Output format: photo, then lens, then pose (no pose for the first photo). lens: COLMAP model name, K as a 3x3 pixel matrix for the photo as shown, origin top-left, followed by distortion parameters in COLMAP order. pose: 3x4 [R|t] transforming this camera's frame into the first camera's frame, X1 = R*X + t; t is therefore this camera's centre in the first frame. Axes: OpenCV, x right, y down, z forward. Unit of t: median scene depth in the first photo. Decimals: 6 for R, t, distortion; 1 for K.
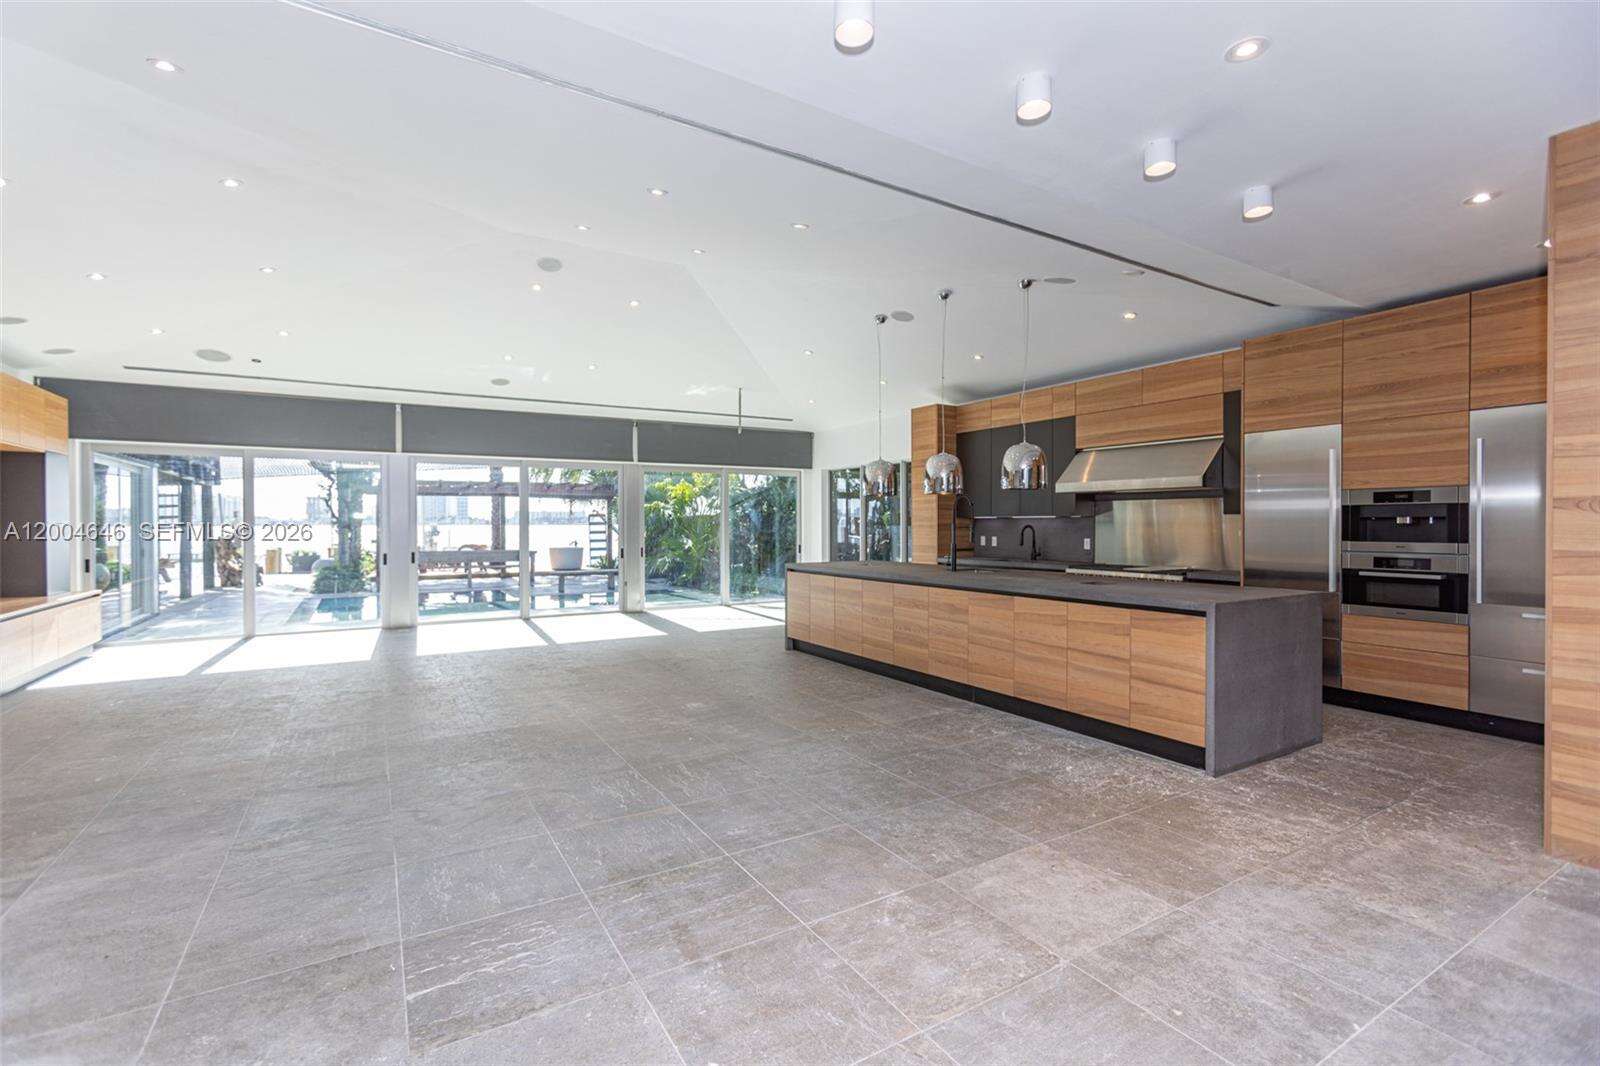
lens RADIAL K [[706.7, 0, 799.6], [0, 706.7, 527.5], [0, 0, 1]] dist [-0.005081, -0.000557]
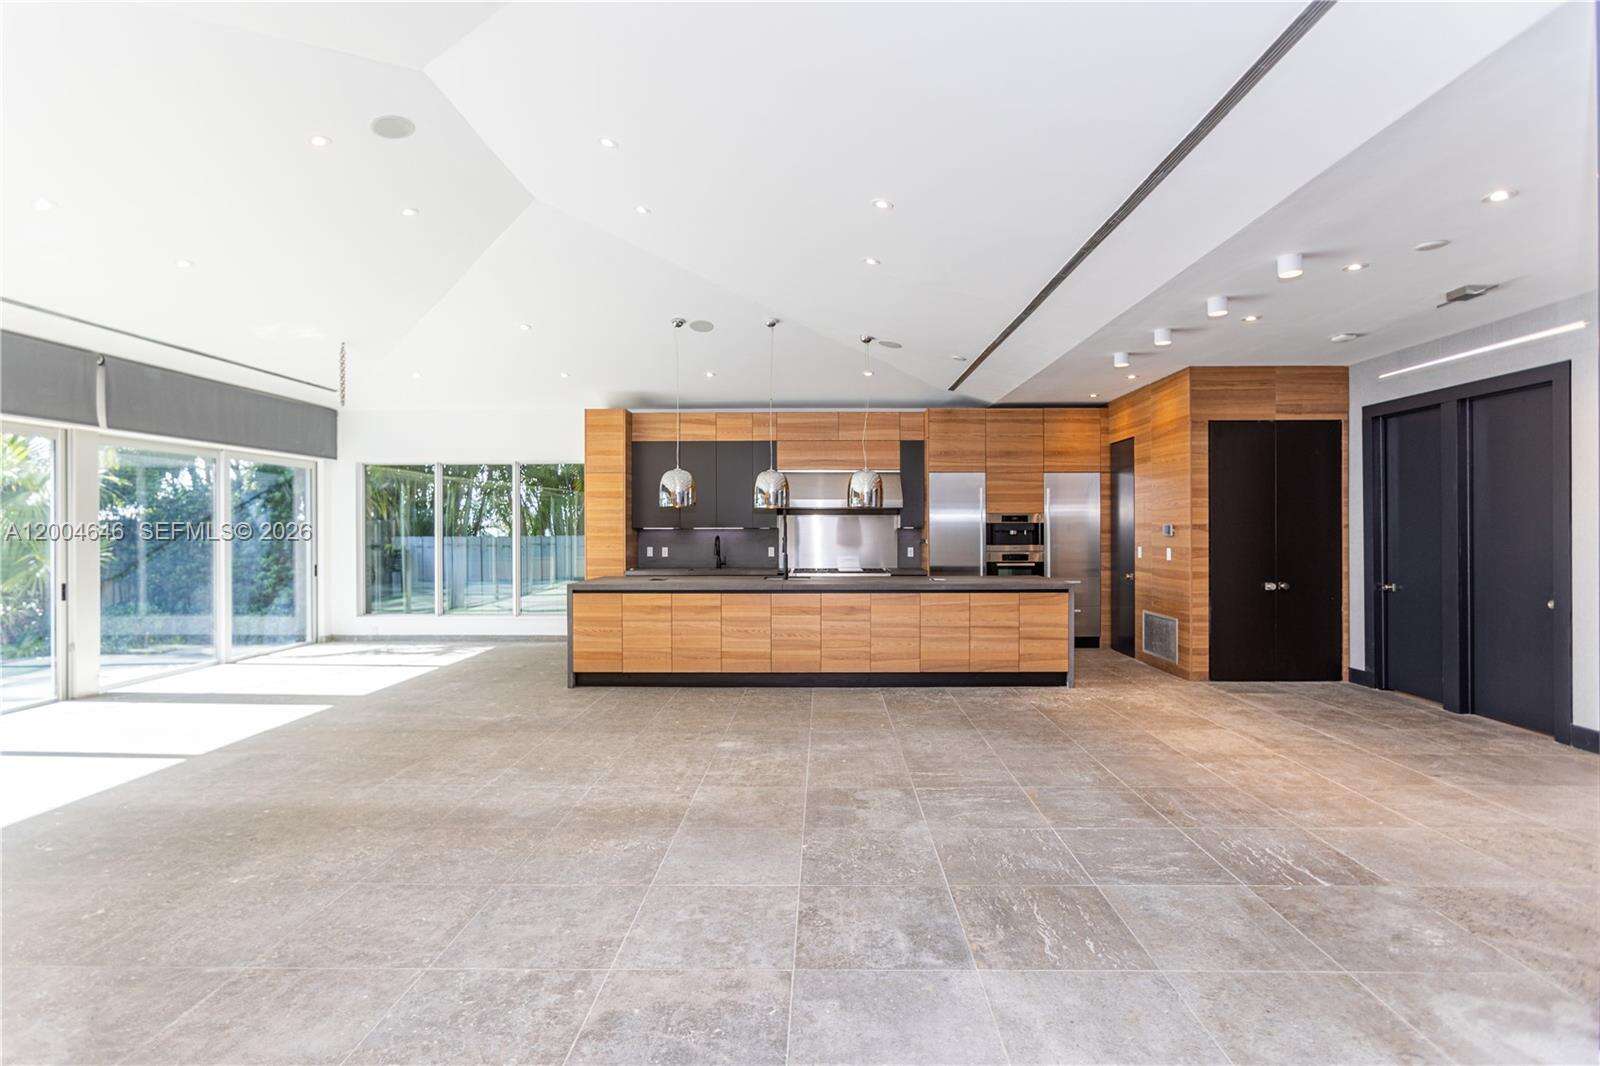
lens RADIAL K [[769.3, 0, 803.9], [0, 769.3, 531.0], [0, 0, 1]] dist [-0.004240, 0.001904]
pose [[0.525430, -0.003739, 0.850829, -0.988432], [0.006203, 0.999981, 0.000564, -0.017119], [-0.850814, 0.004981, 0.525443, 0.445342]]
